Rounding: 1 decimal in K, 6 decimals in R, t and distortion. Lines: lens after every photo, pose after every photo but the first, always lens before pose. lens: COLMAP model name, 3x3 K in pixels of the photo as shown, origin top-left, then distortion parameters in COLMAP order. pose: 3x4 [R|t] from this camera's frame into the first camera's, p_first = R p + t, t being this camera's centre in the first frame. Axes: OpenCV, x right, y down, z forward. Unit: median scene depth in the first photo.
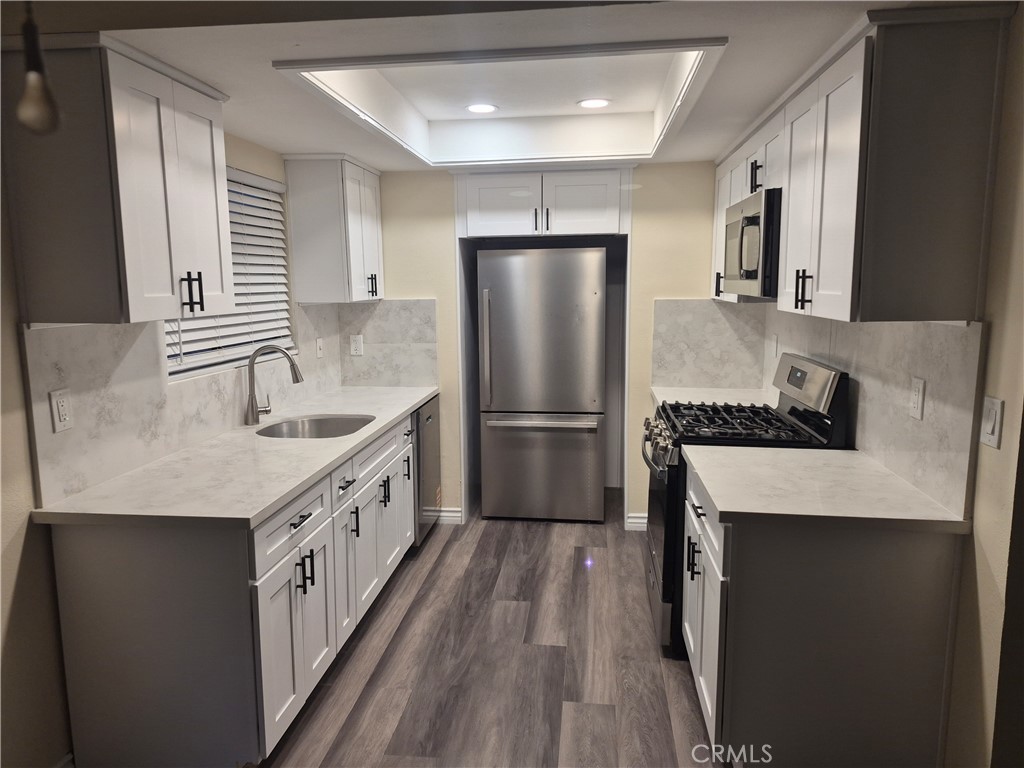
lens RADIAL K [[709.3, 0, 512.7], [0, 709.3, 395.4], [0, 0, 1]] dist [0.123361, -0.134273]
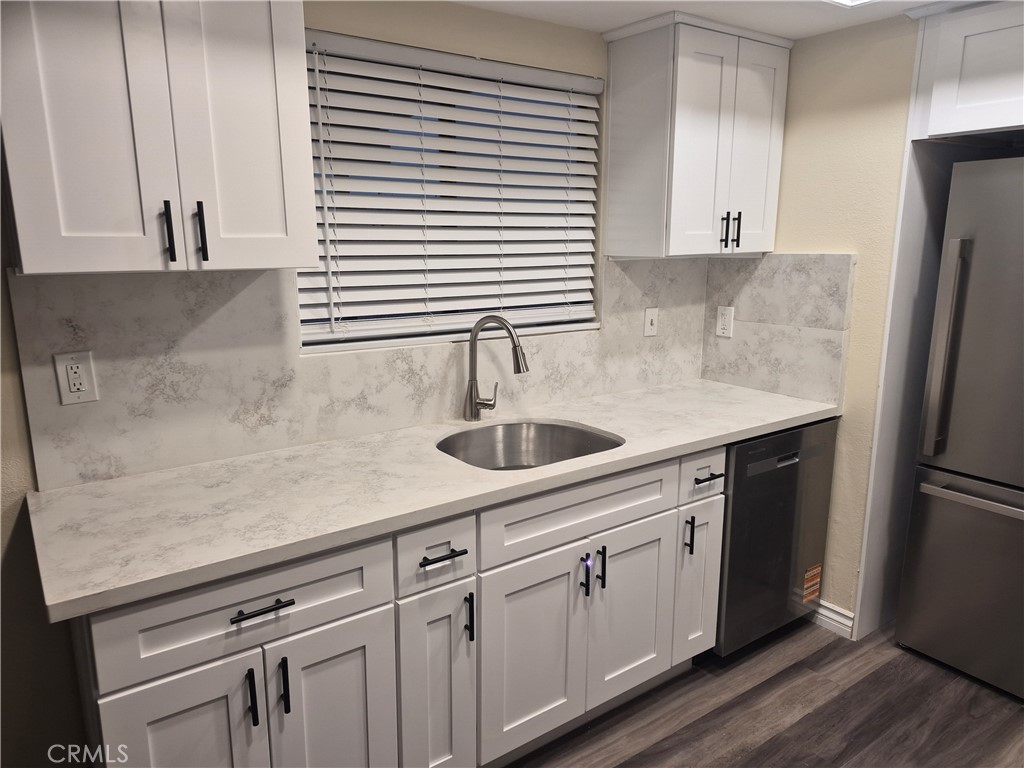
lens RADIAL K [[709.3, 0, 512.7], [0, 709.3, 395.4], [0, 0, 1]] dist [0.123361, -0.134273]
pose [[0.674897, 0.174322, -0.717026, 0.168238], [-0.125866, 0.984651, 0.120915, -0.069597], [0.727098, 0.008644, 0.686479, 0.467859]]
